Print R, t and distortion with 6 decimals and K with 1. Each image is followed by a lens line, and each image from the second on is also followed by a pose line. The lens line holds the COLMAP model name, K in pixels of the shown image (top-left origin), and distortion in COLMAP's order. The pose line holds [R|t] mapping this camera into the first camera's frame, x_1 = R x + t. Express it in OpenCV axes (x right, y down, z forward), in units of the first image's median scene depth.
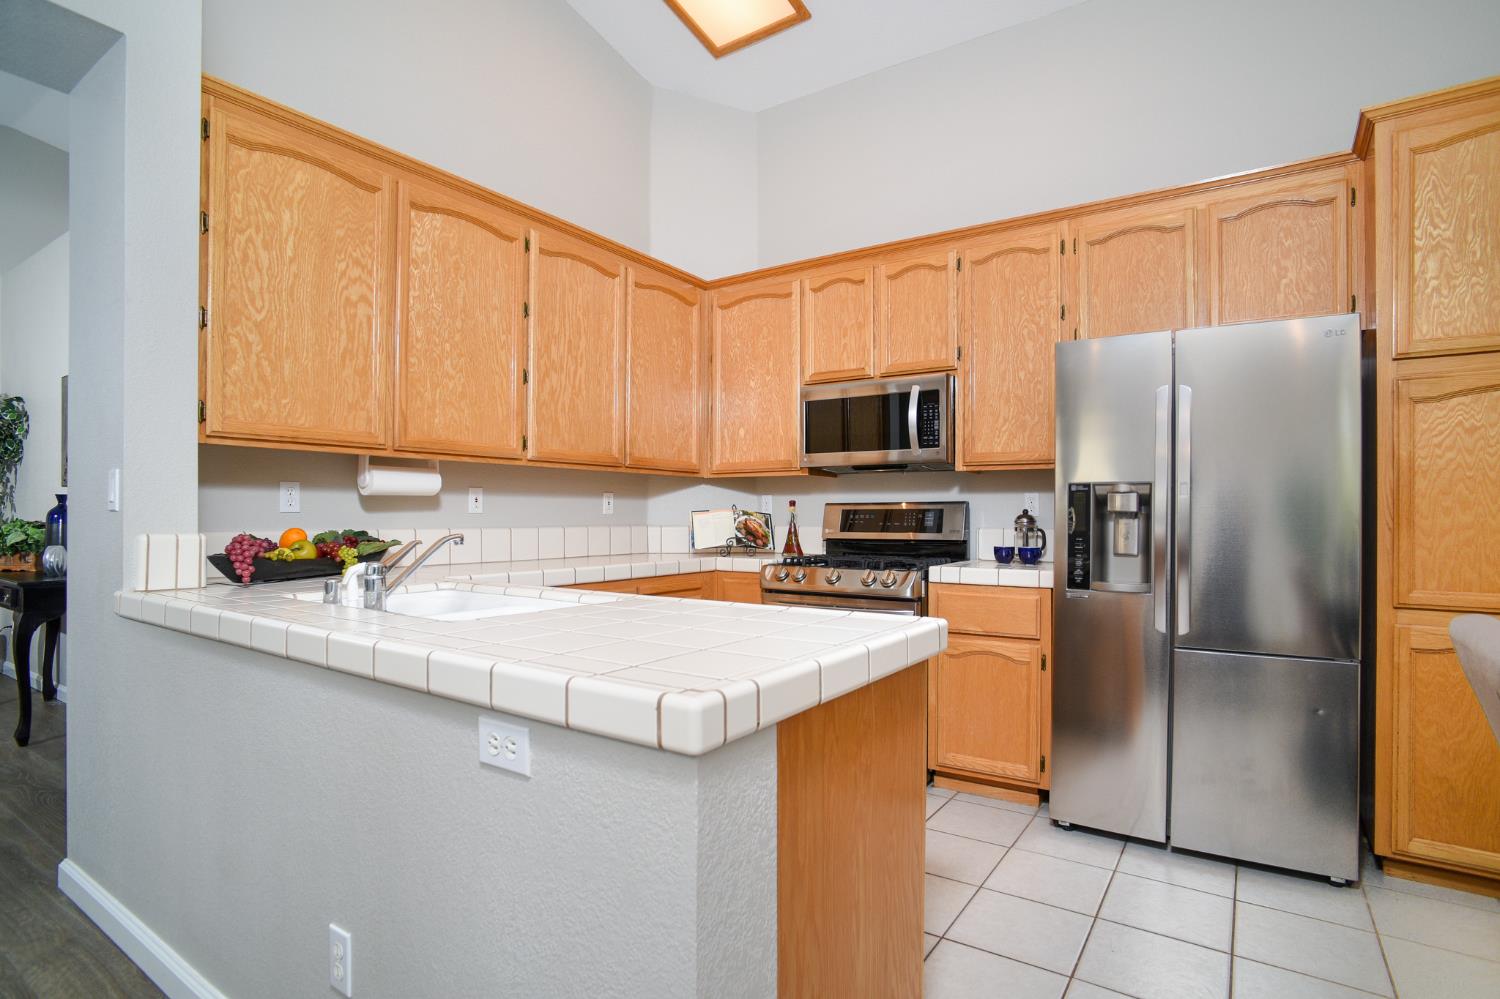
lens RADIAL K [[746.9, 0, 773.1], [0, 746.9, 519.0], [0, 0, 1]] dist [-0.022682, 0.000686]
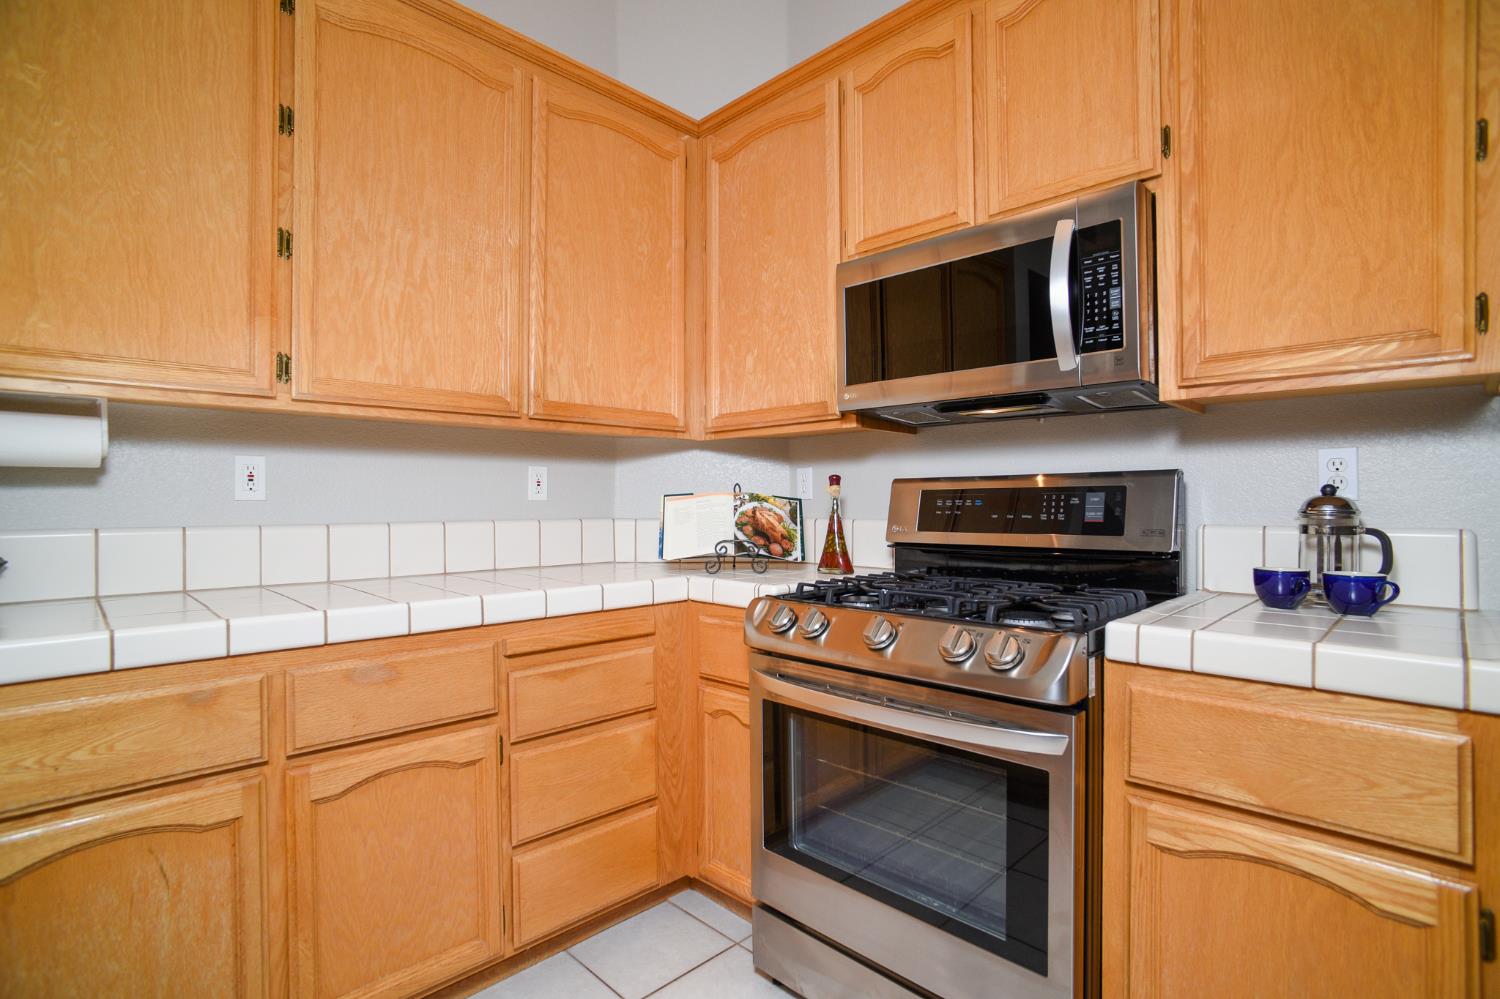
lens RADIAL K [[732.0, 0, 750.0], [0, 732.0, 499.5], [0, 0, 1]] dist [-0.051550, 0.026910]
pose [[0.978663, -0.006563, -0.205369, 0.079482], [0.005426, 0.999967, -0.006100, -0.003034], [0.205402, 0.004856, 0.978666, 0.457207]]
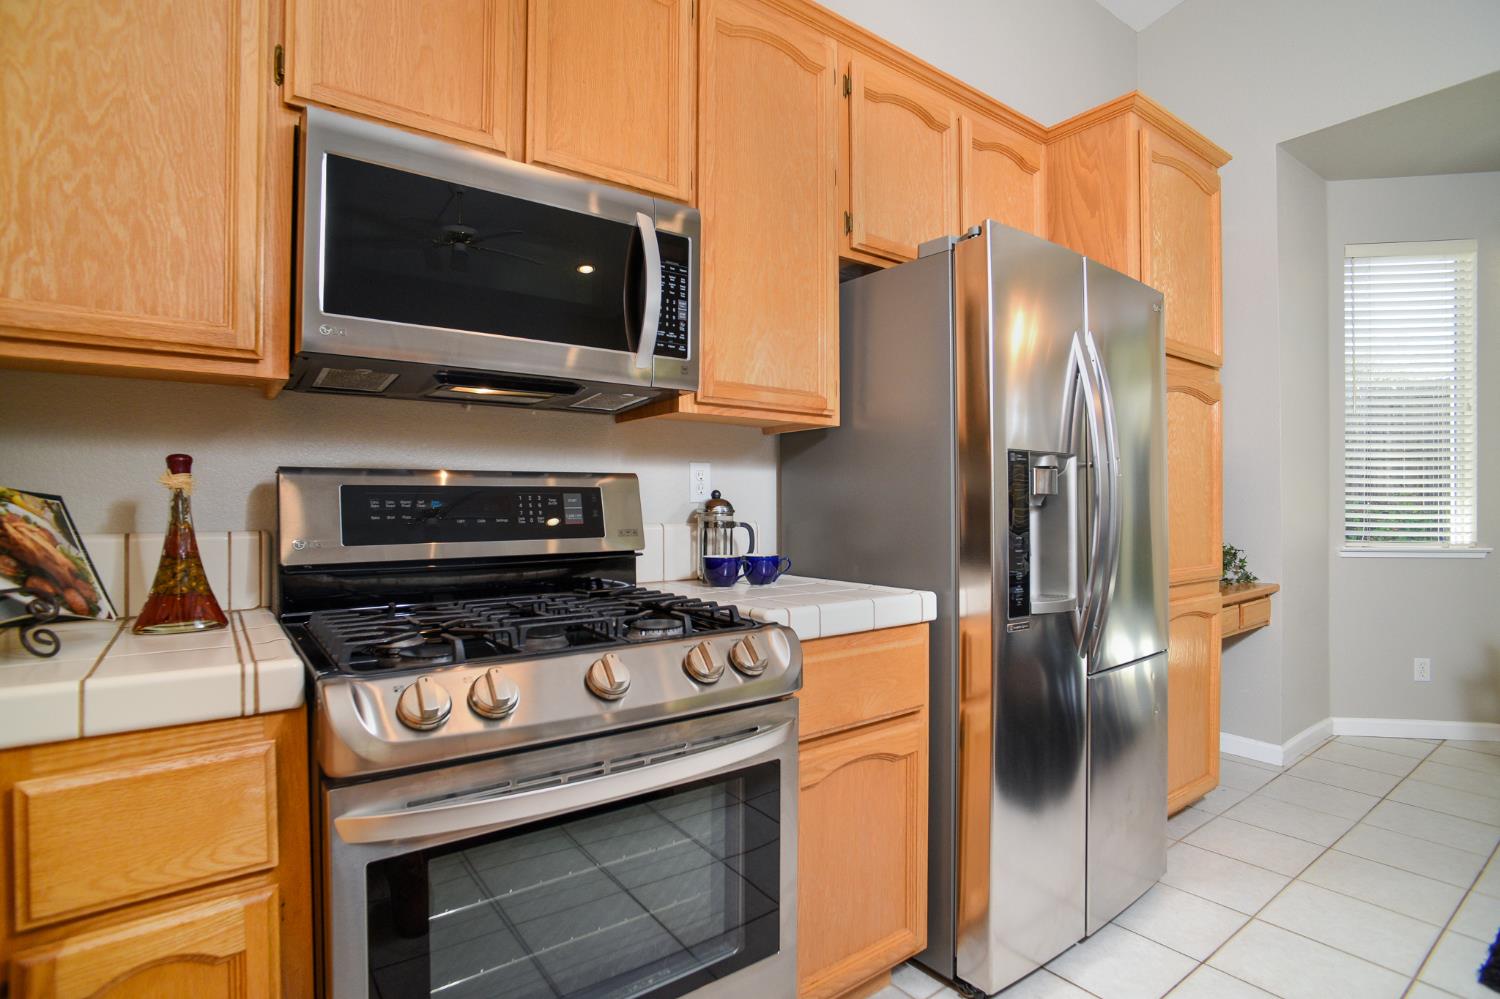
lens RADIAL K [[772.2, 0, 752.9], [0, 772.2, 503.4], [0, 0, 1]] dist [-0.027297, 0.001051]
pose [[0.337652, -0.003489, 0.941265, -0.200032], [0.004394, 0.999988, 0.002130, -0.003585], [-0.941261, 0.003416, 0.337663, 0.686190]]
